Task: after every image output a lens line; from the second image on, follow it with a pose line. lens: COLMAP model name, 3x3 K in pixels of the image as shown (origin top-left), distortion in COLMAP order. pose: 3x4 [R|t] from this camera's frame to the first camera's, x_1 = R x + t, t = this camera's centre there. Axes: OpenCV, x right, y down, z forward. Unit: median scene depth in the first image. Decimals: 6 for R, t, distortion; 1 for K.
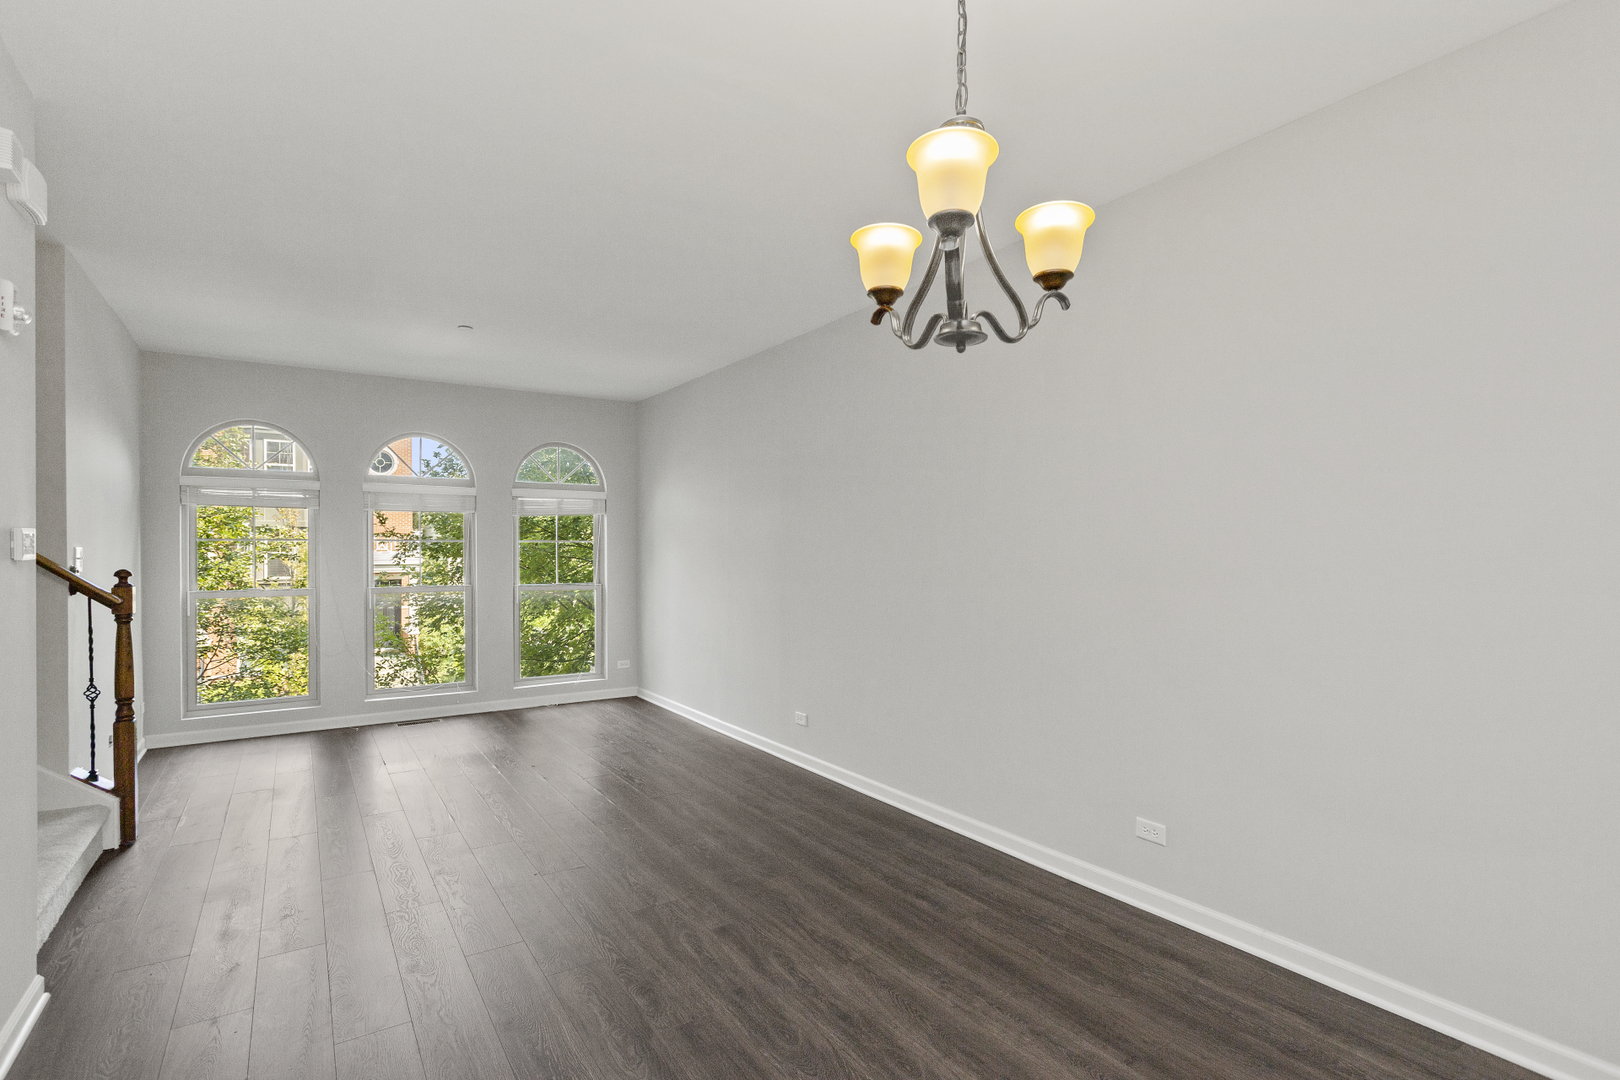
lens RADIAL K [[774.5, 0, 816.7], [0, 774.5, 569.0], [0, 0, 1]] dist [0.001030, 0.000057]
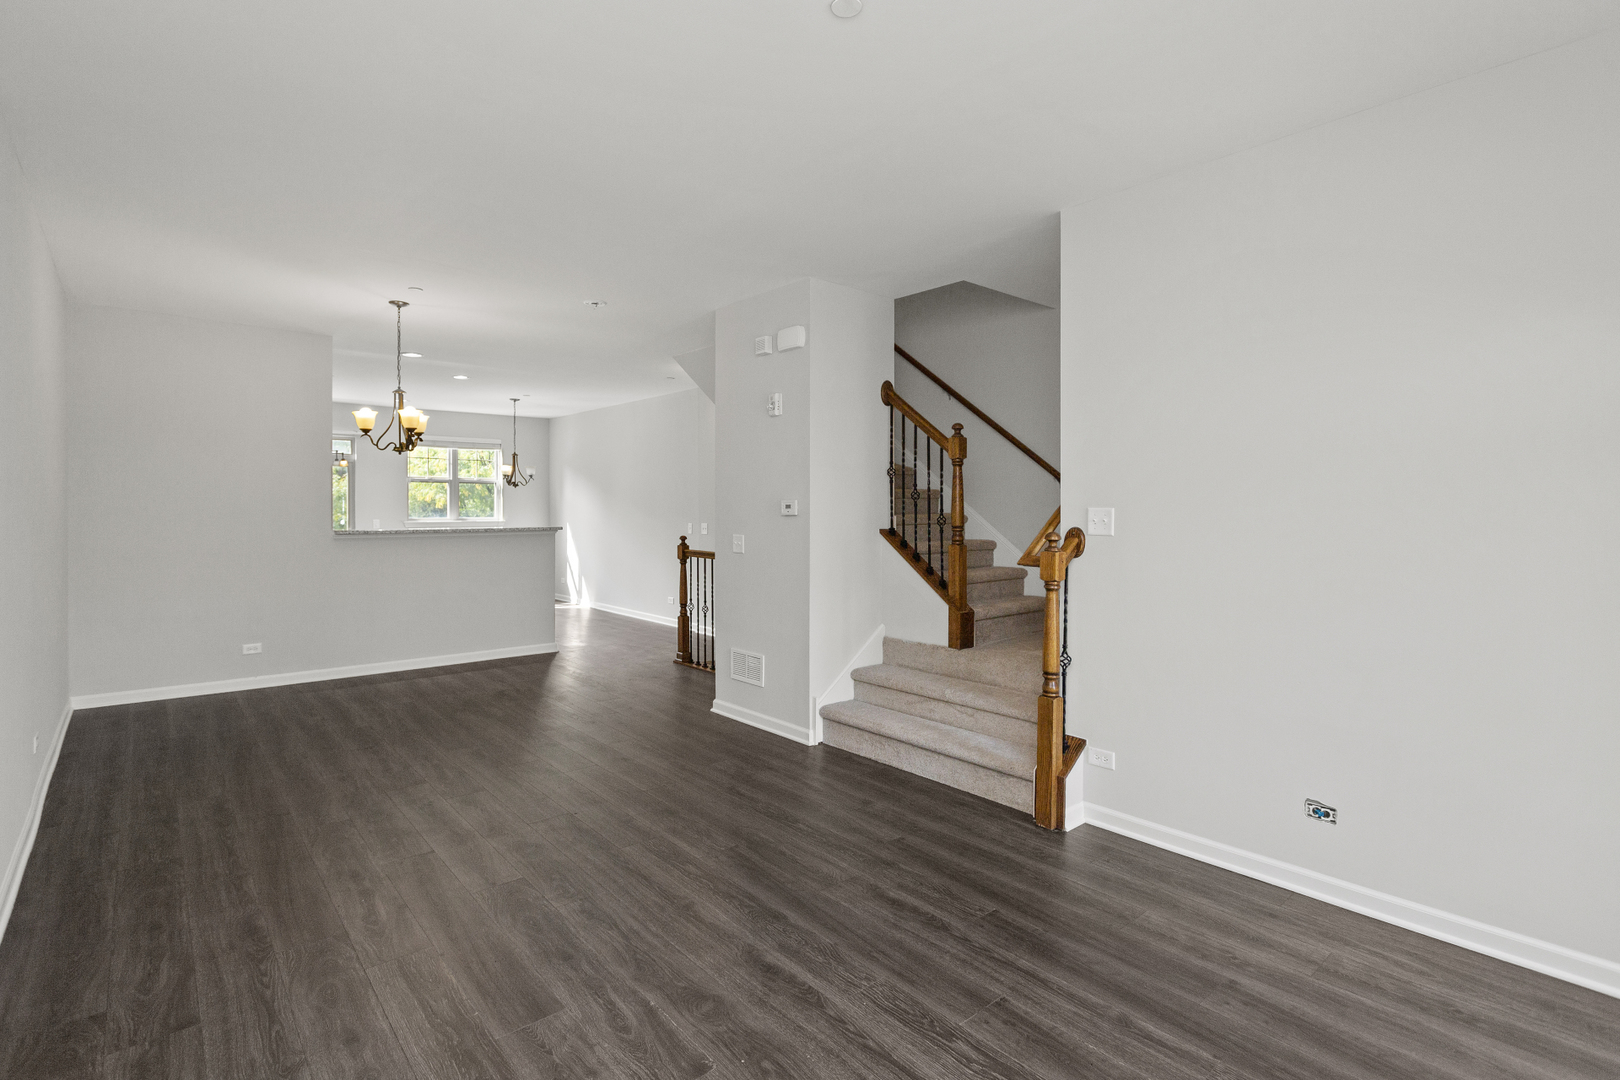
lens RADIAL K [[784.4, 0, 808.7], [0, 784.4, 512.6], [0, 0, 1]] dist [0.000848, -0.000042]
pose [[-0.993297, -0.000886, -0.115583, -0.505715], [-0.004067, 0.999619, 0.027288, -0.046809], [0.115515, 0.027575, -0.992923, 1.904590]]
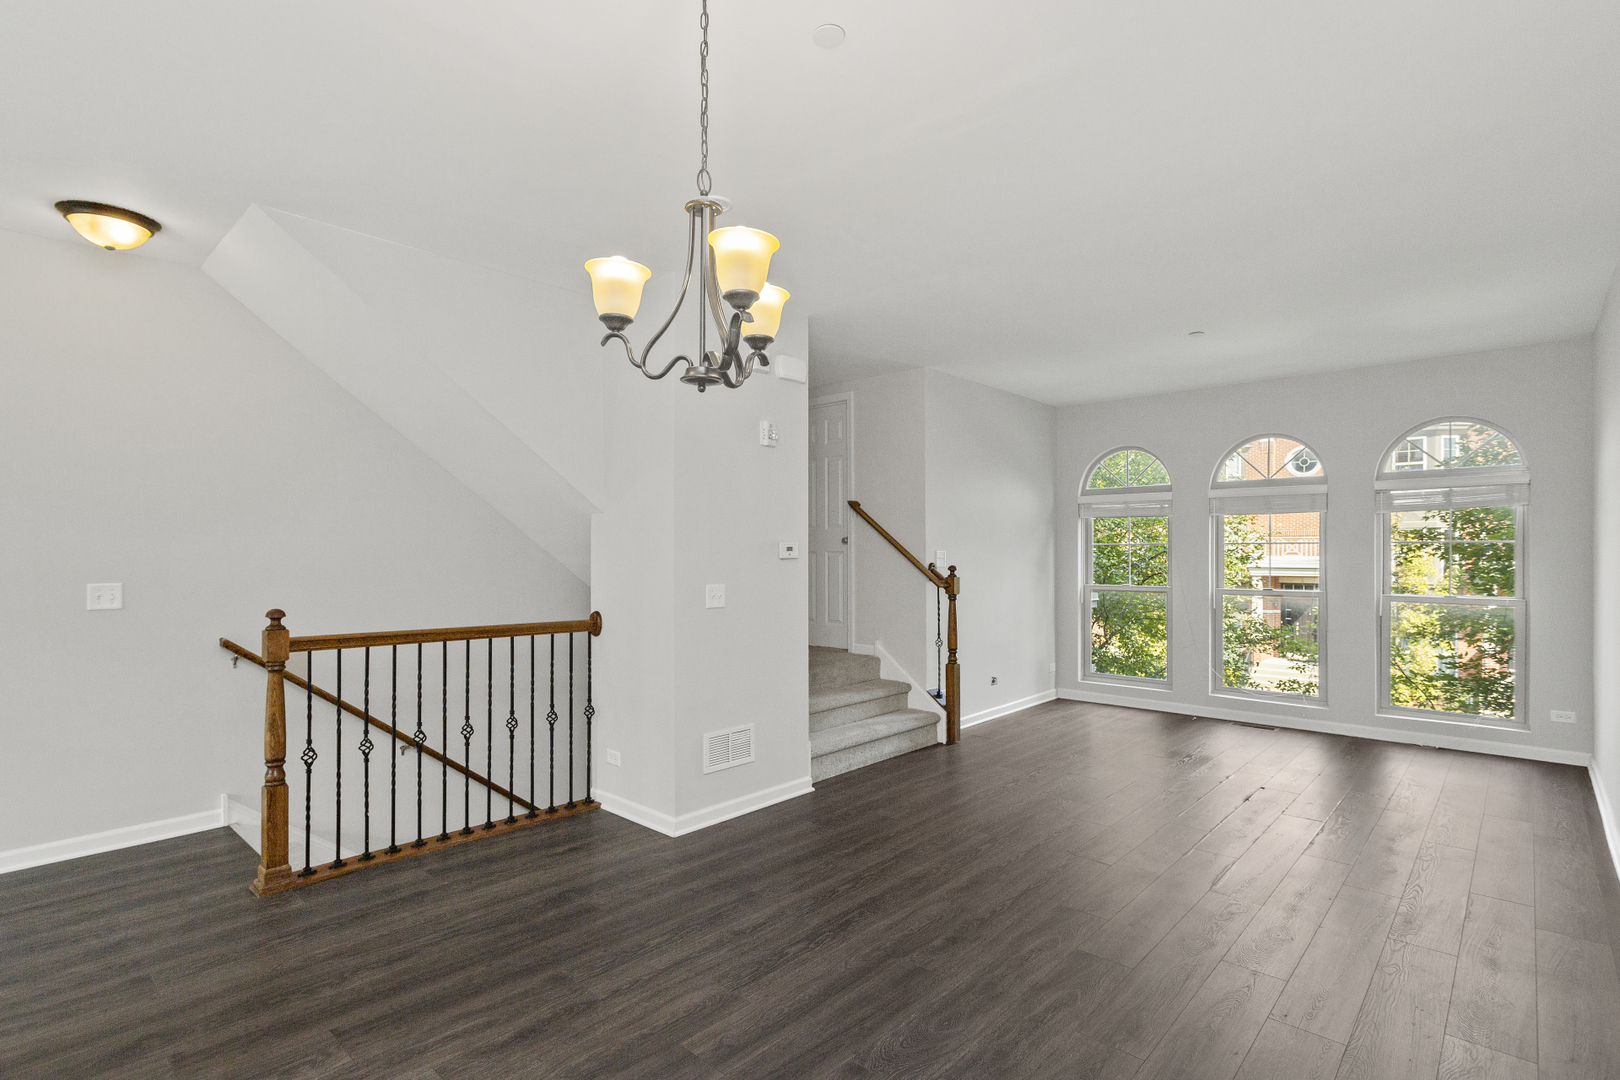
lens RADIAL K [[779.2, 0, 773.5], [0, 779.2, 574.5], [0, 0, 1]] dist [-0.040631, 0.000085]
pose [[0.209215, 0.028664, -0.977449, 0.541415], [-0.024047, 0.999419, 0.024162, -0.010236], [0.977574, 0.018449, 0.209783, 0.327837]]
